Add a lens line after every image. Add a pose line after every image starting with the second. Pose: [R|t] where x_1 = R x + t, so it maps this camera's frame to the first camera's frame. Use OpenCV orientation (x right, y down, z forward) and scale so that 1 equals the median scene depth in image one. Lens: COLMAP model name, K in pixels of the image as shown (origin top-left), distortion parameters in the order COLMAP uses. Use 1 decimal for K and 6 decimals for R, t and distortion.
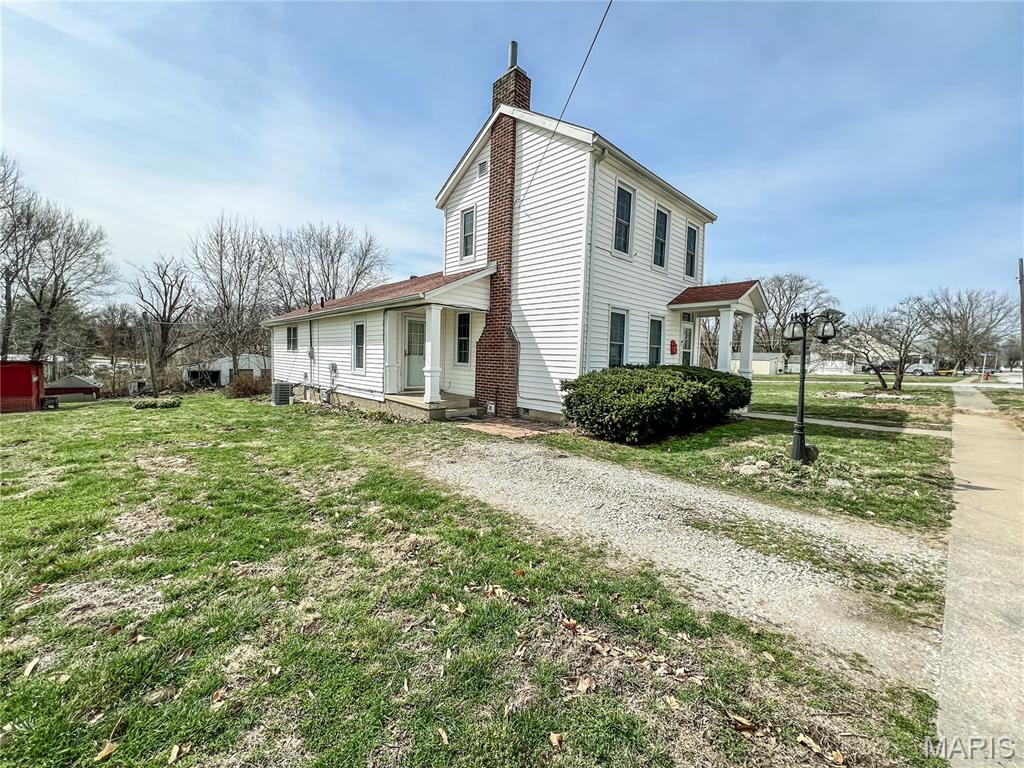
lens RADIAL K [[410.7, 0, 512.0], [0, 410.7, 384.0], [0, 0, 1]] dist [-0.001745, -0.000193]
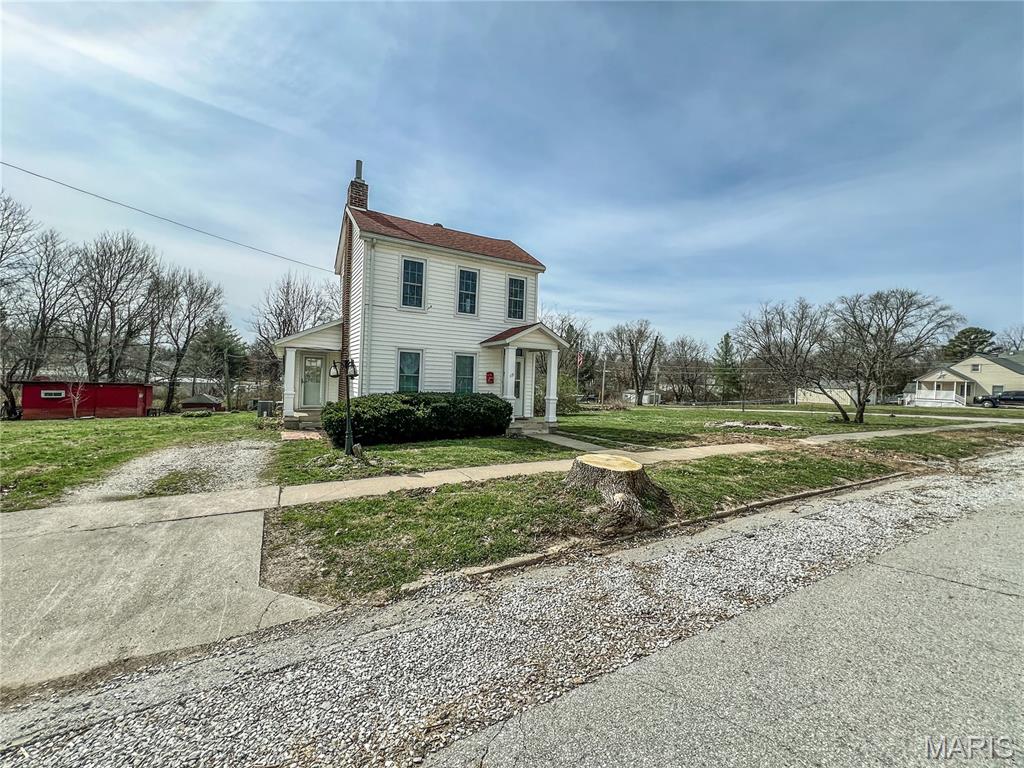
lens RADIAL K [[411.0, 0, 512.0], [0, 411.0, 384.0], [0, 0, 1]] dist [-0.001003, -0.000150]
pose [[0.969768, 0.008636, -0.243876, 0.696649], [-0.023478, 0.998039, -0.058018, -0.000518], [0.242897, 0.061990, 0.968069, -0.152196]]
